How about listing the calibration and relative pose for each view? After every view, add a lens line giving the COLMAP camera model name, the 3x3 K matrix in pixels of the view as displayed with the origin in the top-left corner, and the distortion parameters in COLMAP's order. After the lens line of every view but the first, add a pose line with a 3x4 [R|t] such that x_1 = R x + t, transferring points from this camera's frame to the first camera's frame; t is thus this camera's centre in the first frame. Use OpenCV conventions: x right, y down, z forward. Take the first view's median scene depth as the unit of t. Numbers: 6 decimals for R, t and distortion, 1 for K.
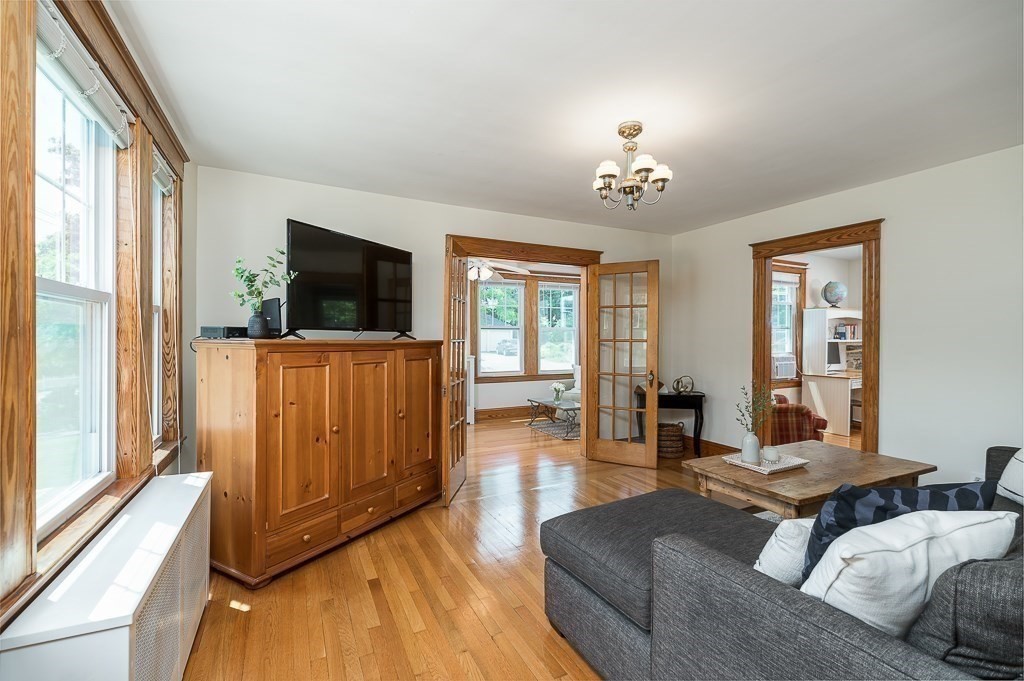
lens RADIAL K [[452.7, 0, 513.3], [0, 452.7, 339.0], [0, 0, 1]] dist [0.013479, 0.000278]
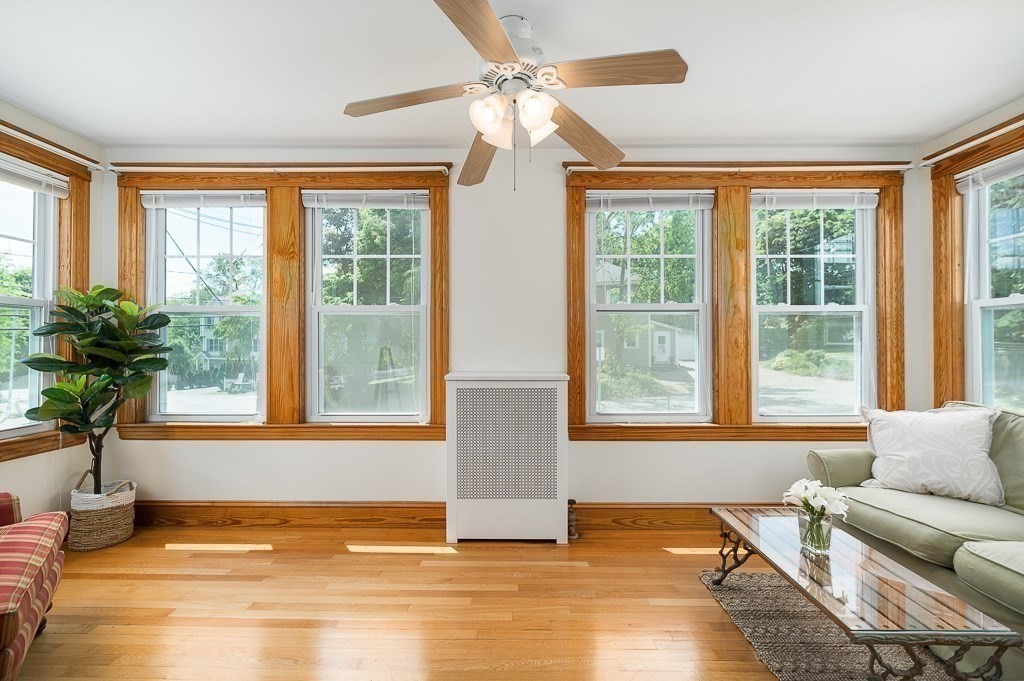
lens RADIAL K [[452.7, 0, 504.3], [0, 452.7, 342.2], [0, 0, 1]] dist [0.013479, 0.000278]
pose [[0.885875, -0.002970, -0.463914, 0.049168], [-0.001525, 0.999955, -0.009313, 0.010164], [0.463921, 0.008957, 0.885831, 0.559078]]
